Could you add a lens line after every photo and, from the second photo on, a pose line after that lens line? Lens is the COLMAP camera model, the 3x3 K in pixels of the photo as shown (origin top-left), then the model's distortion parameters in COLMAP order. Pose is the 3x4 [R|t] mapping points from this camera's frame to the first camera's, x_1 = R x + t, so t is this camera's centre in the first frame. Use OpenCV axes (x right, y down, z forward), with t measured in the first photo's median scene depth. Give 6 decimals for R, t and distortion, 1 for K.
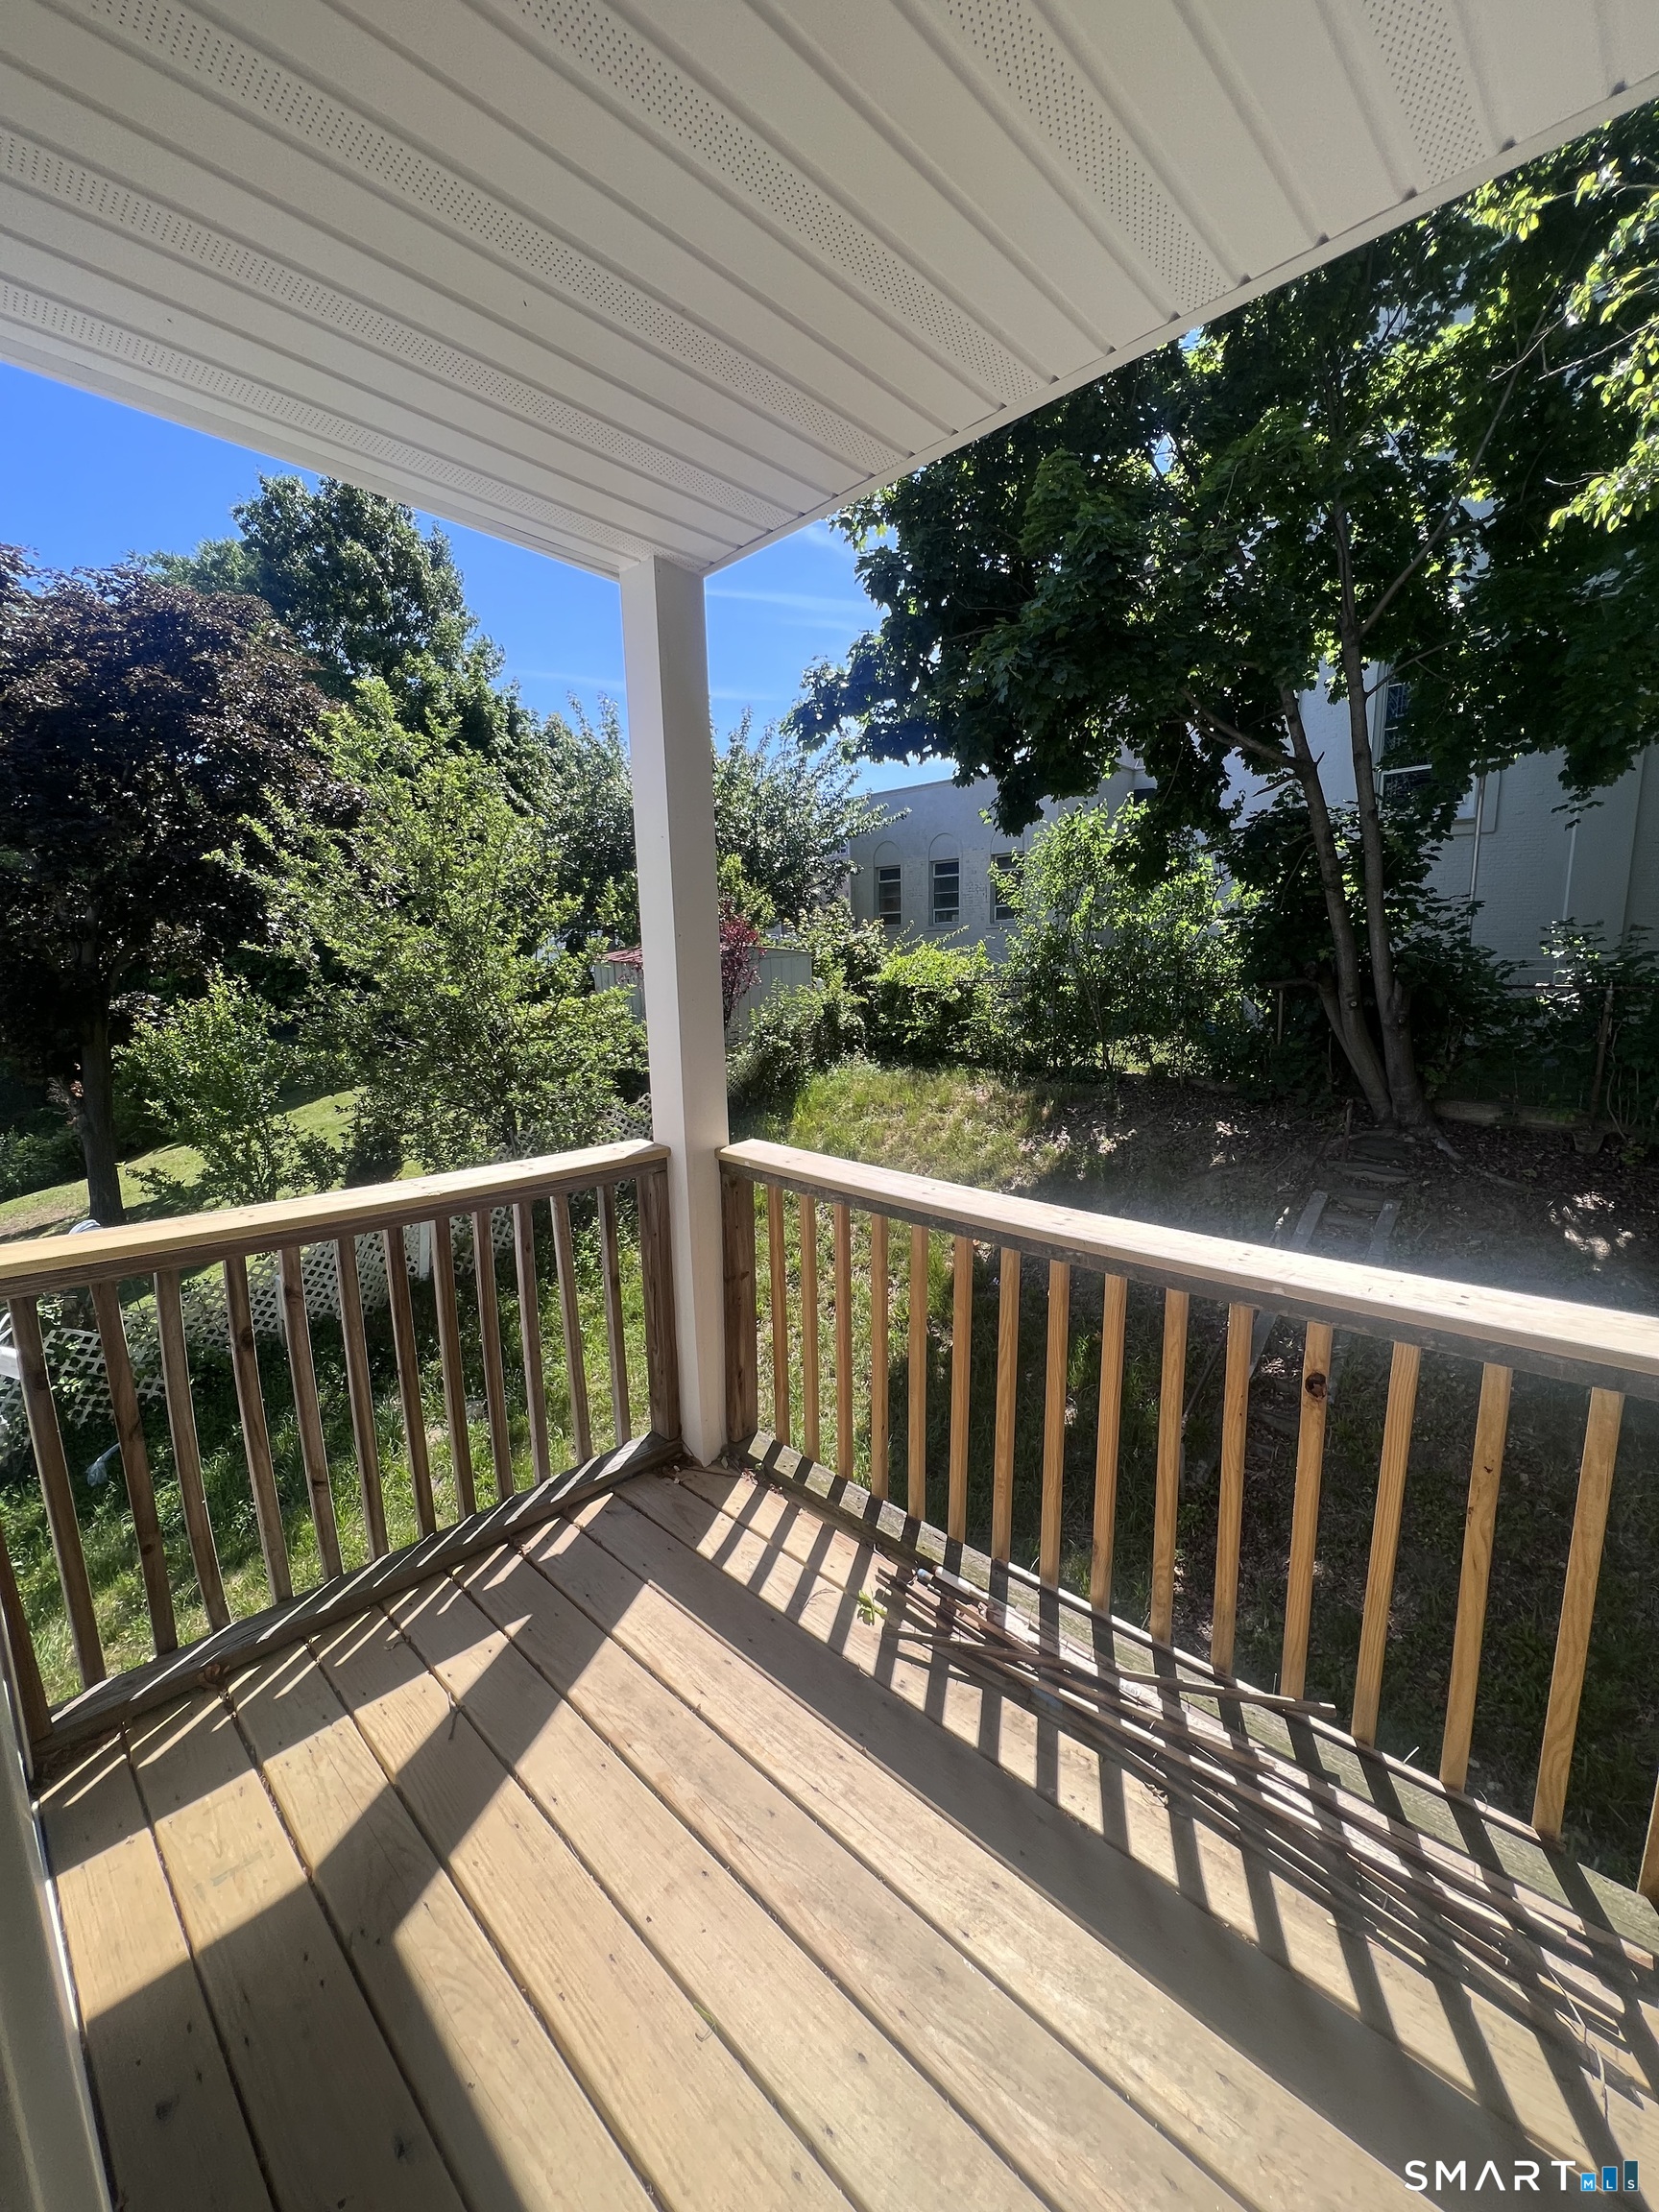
lens RADIAL K [[885.6, 0, 832.6], [0, 885.6, 1111.2], [0, 0, 1]] dist [-0.005690, 0.001768]
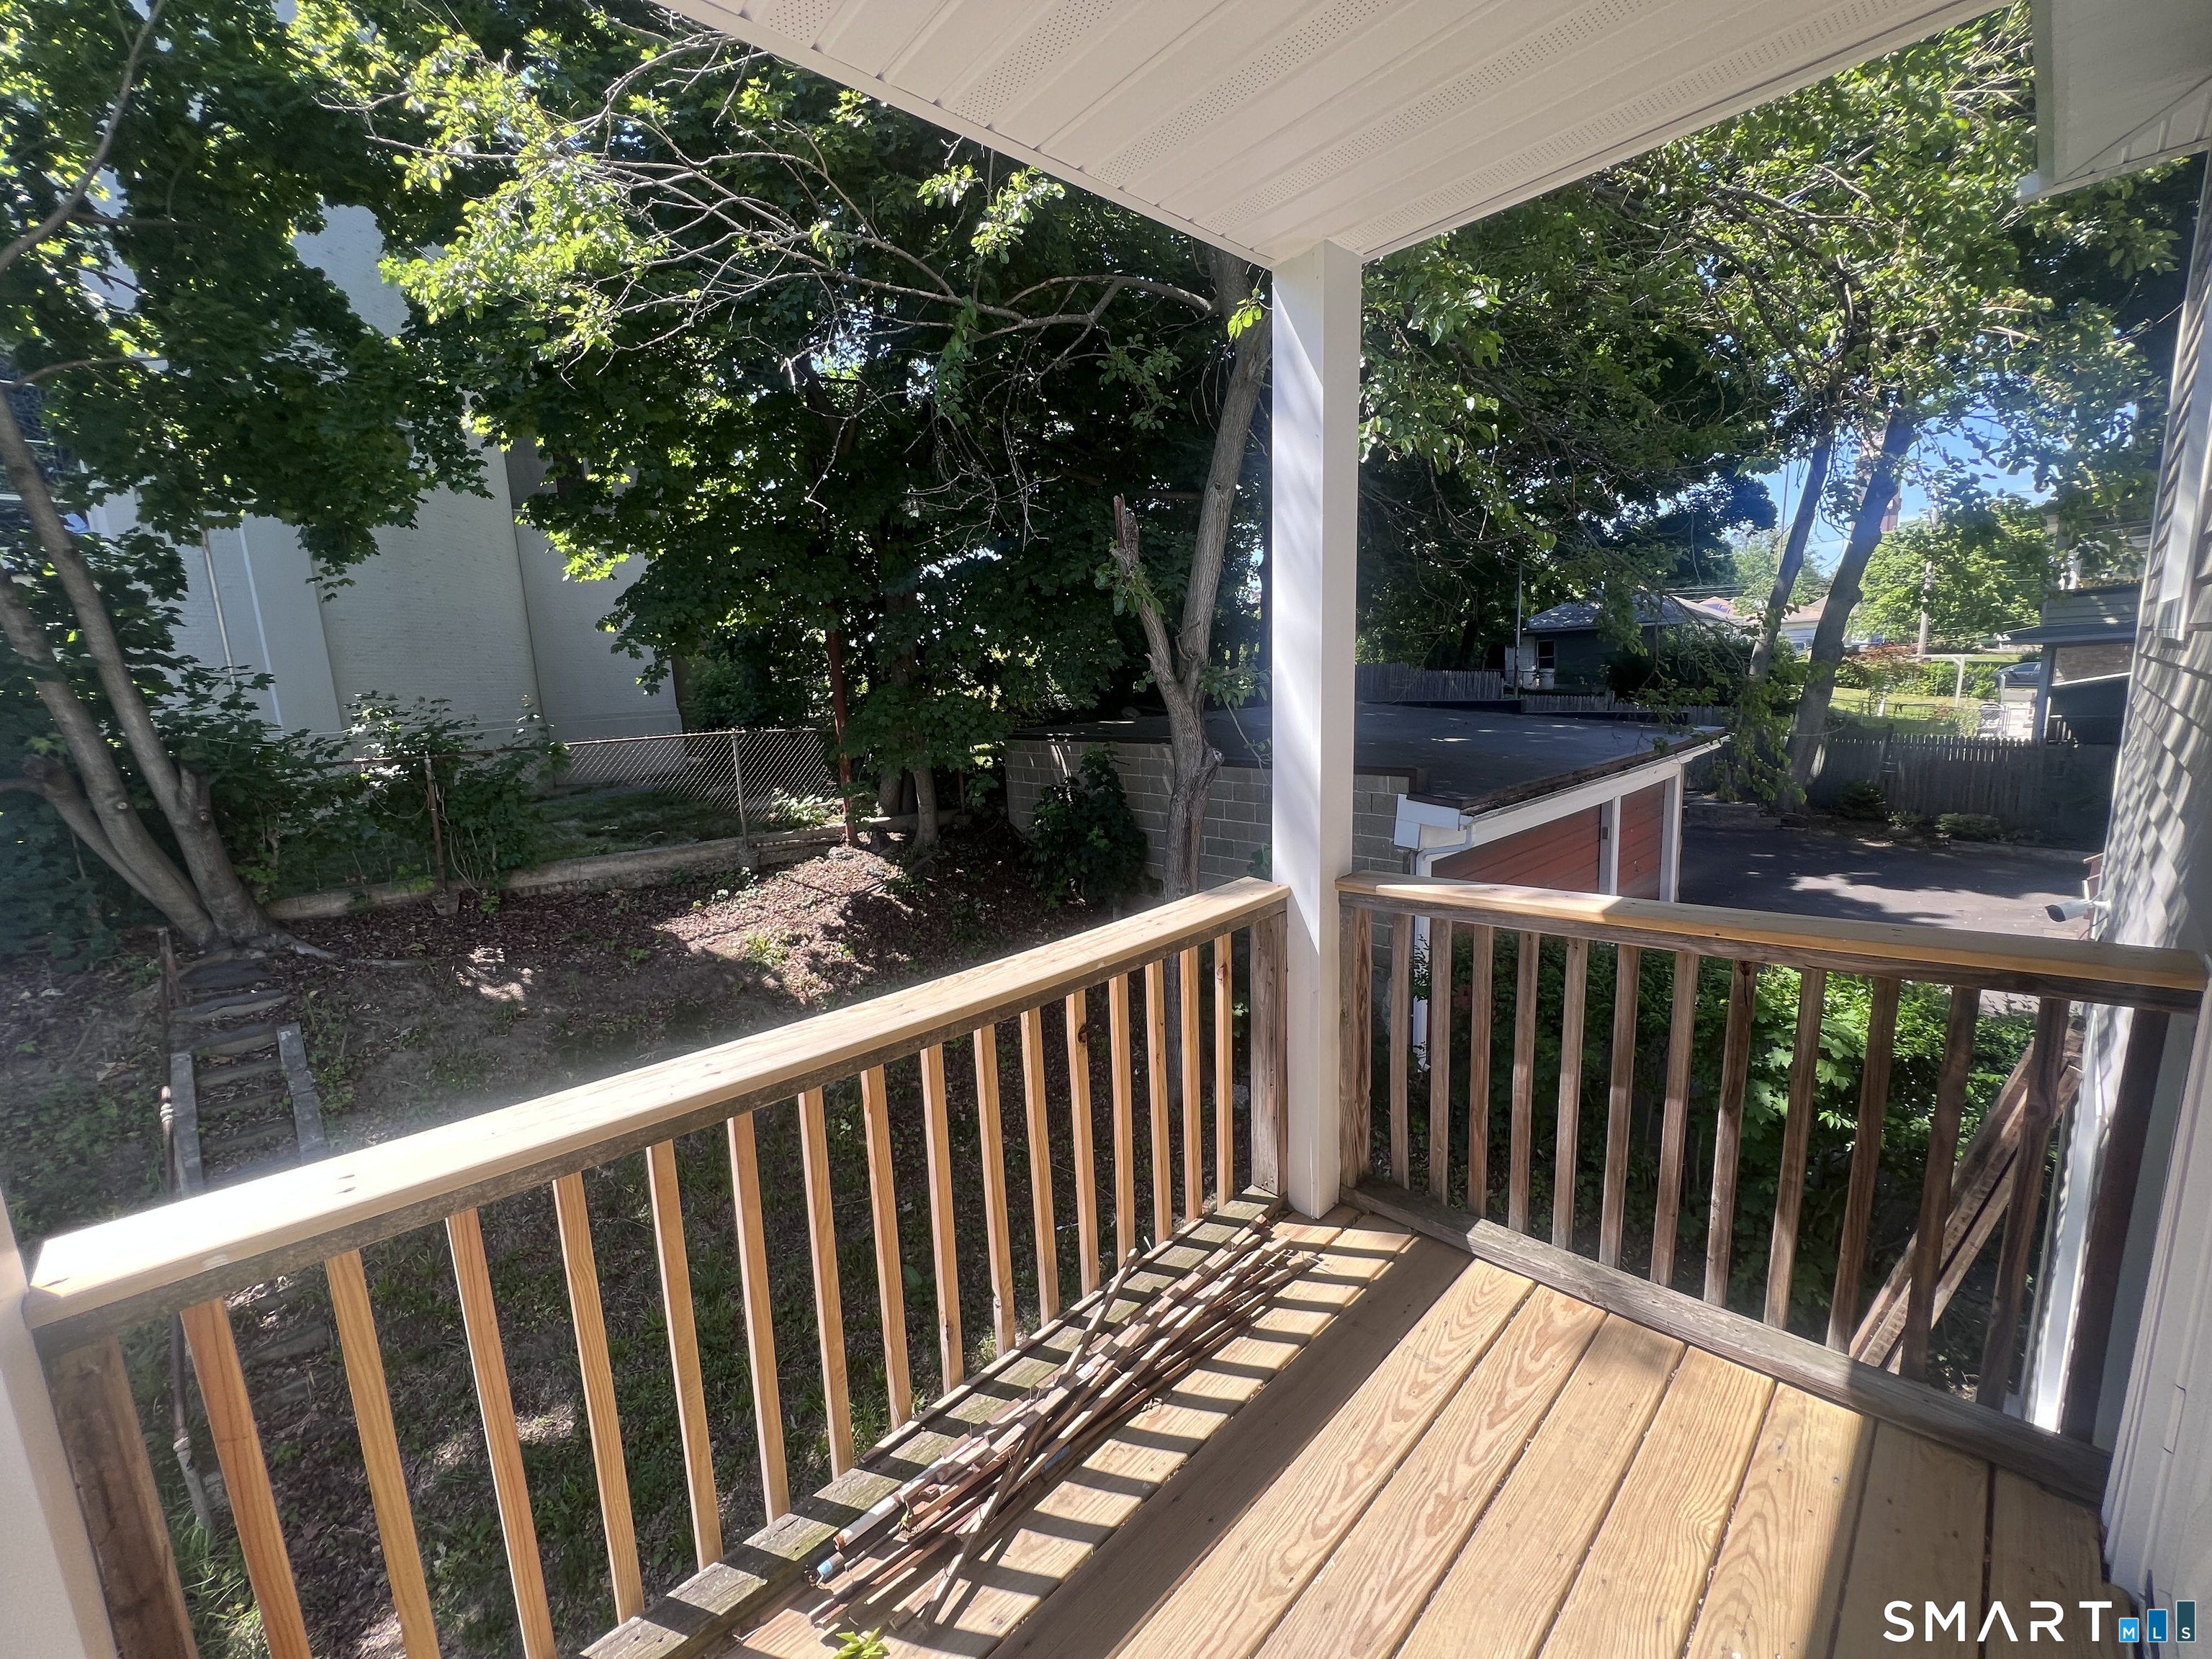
lens RADIAL K [[885.6, 0, 1103.3], [0, 885.6, 827.0], [0, 0, 1]] dist [-0.005690, 0.001768]
pose [[0.052997, -0.151839, 0.986983, -0.133698], [0.218207, 0.966248, 0.136932, -0.030267], [-0.974462, 0.208110, 0.084341, 0.154718]]
